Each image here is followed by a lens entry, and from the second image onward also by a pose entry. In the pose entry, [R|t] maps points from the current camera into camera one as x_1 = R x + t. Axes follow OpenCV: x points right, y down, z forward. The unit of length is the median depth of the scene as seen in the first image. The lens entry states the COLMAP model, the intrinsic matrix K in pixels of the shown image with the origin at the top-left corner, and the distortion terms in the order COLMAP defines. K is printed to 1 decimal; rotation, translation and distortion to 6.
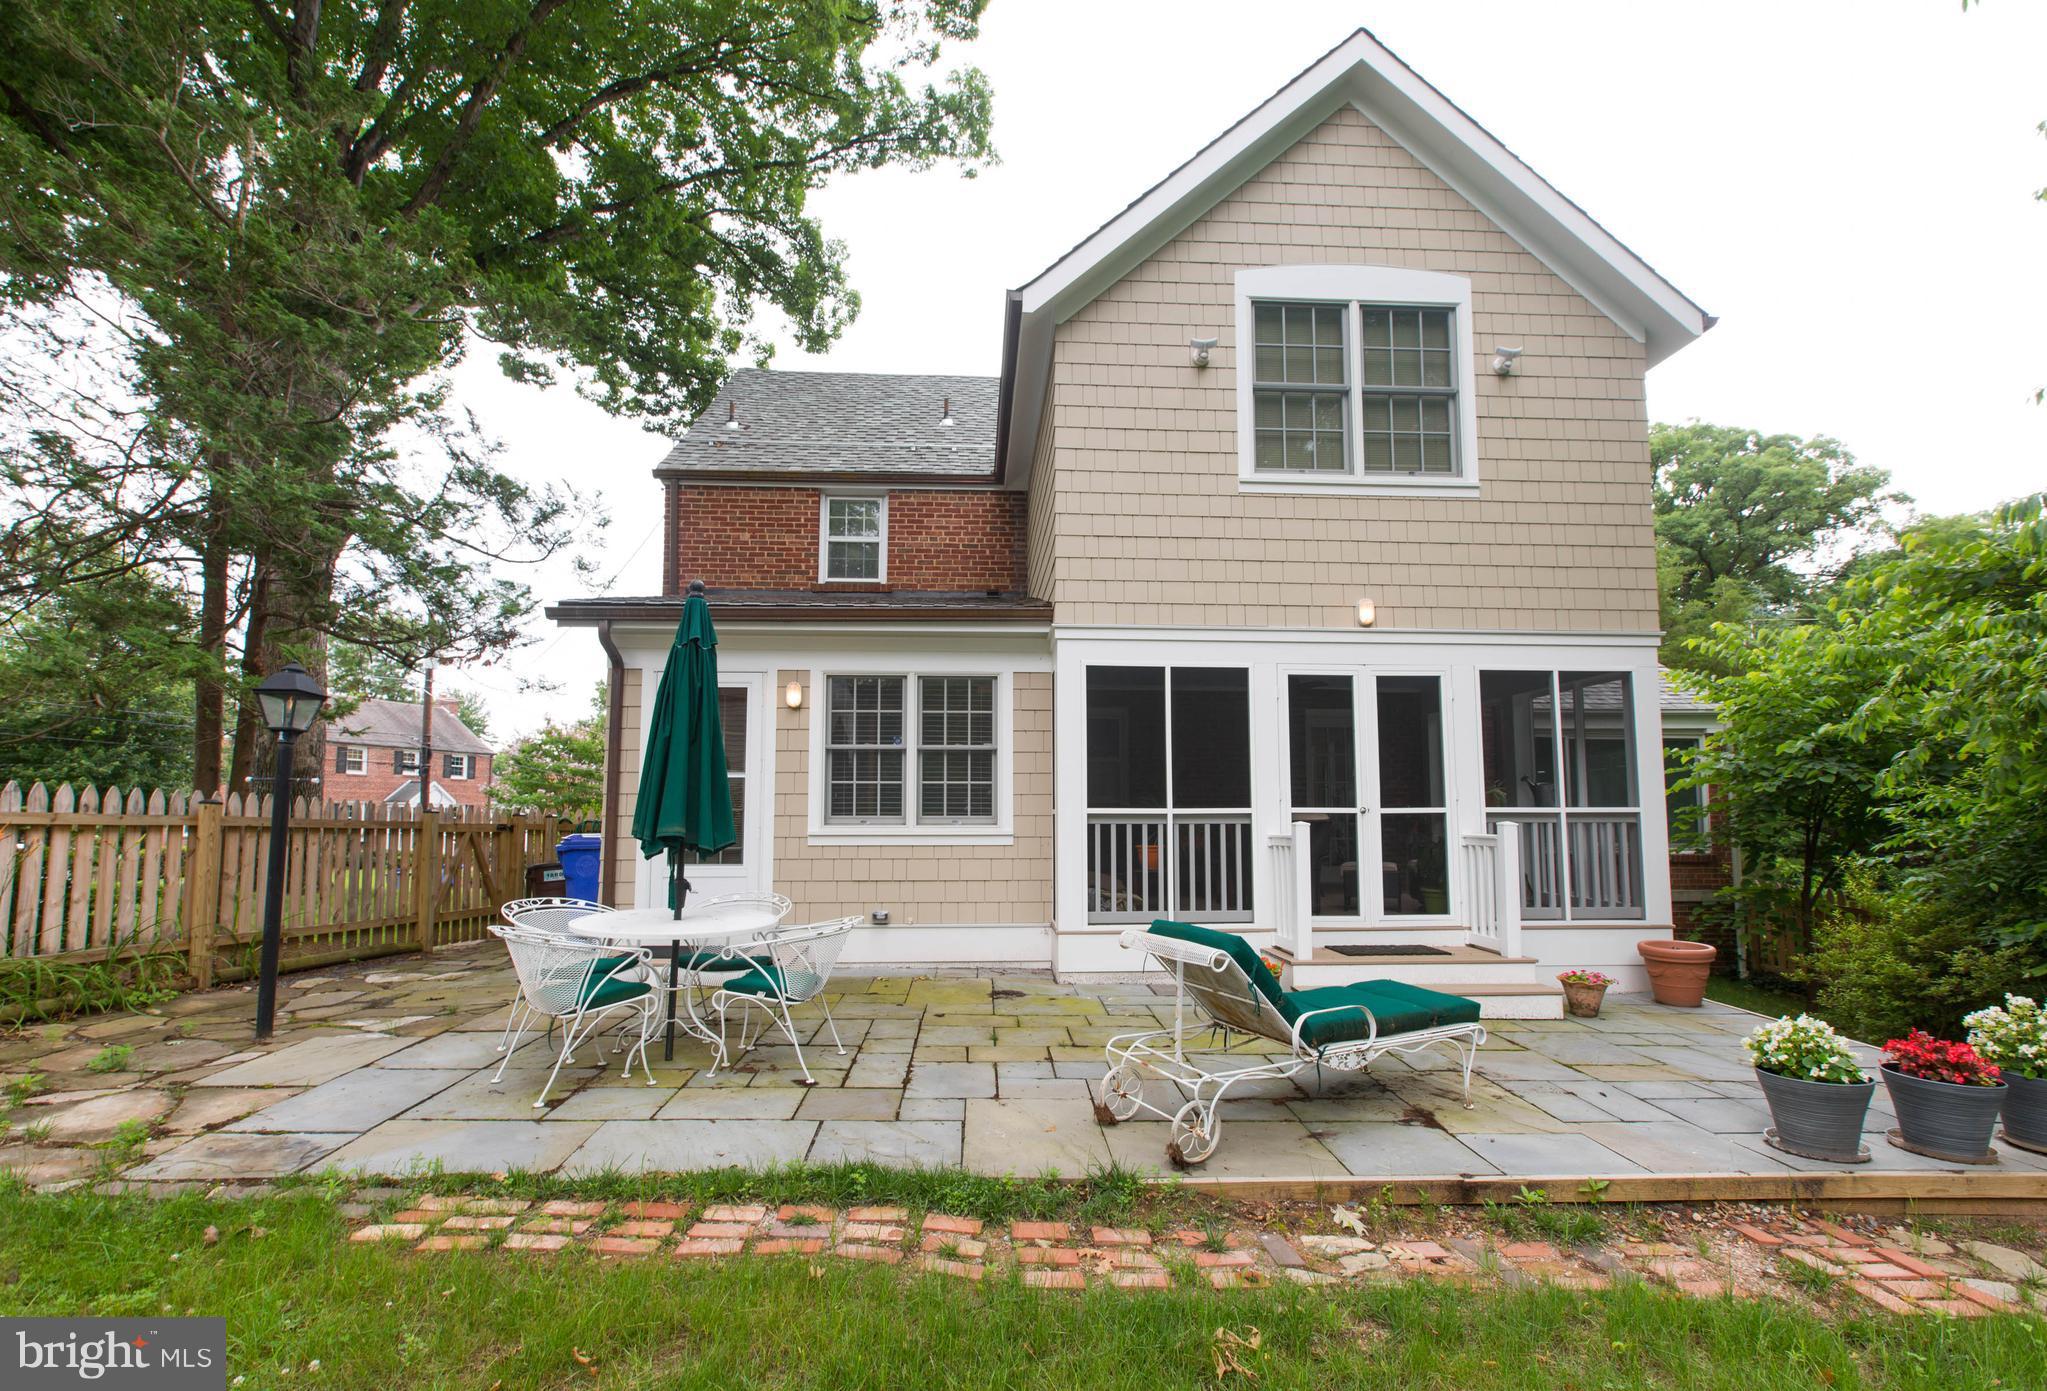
lens RADIAL K [[913.3, 0, 1024.8], [0, 913.3, 751.8], [0, 0, 1]] dist [-0.000815, -0.000159]
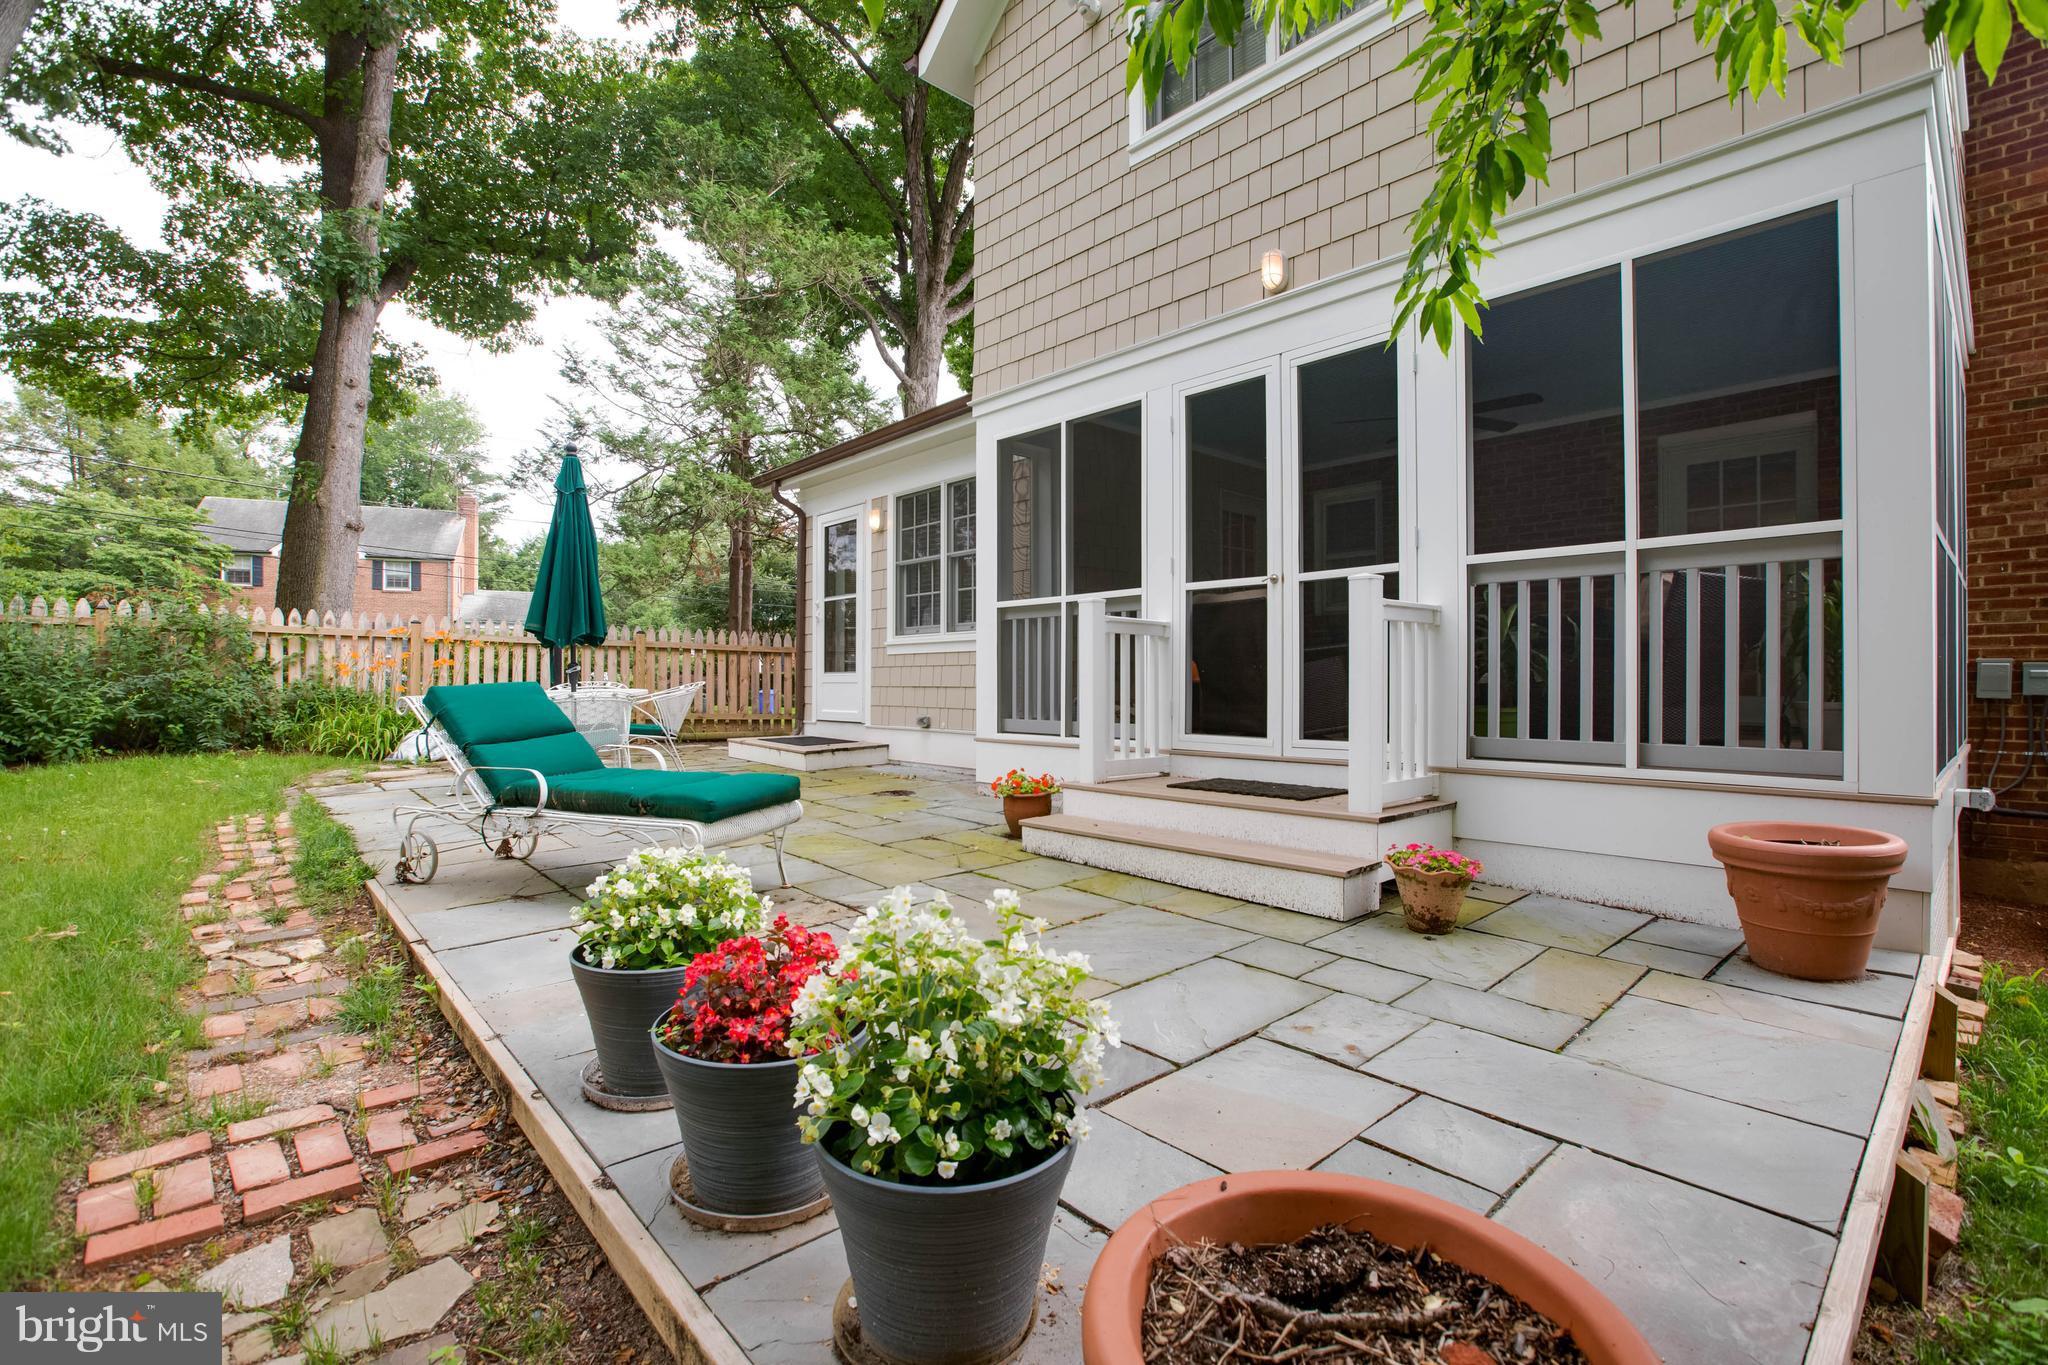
lens RADIAL K [[909.0, 0, 1021.8], [0, 909.0, 675.7], [0, 0, 1]] dist [-0.001652, -0.000142]
pose [[0.636579, -0.003129, -0.771205, 0.755887], [0.052180, 0.997875, 0.039023, 0.098083], [0.769444, -0.065083, 0.635389, 0.439464]]
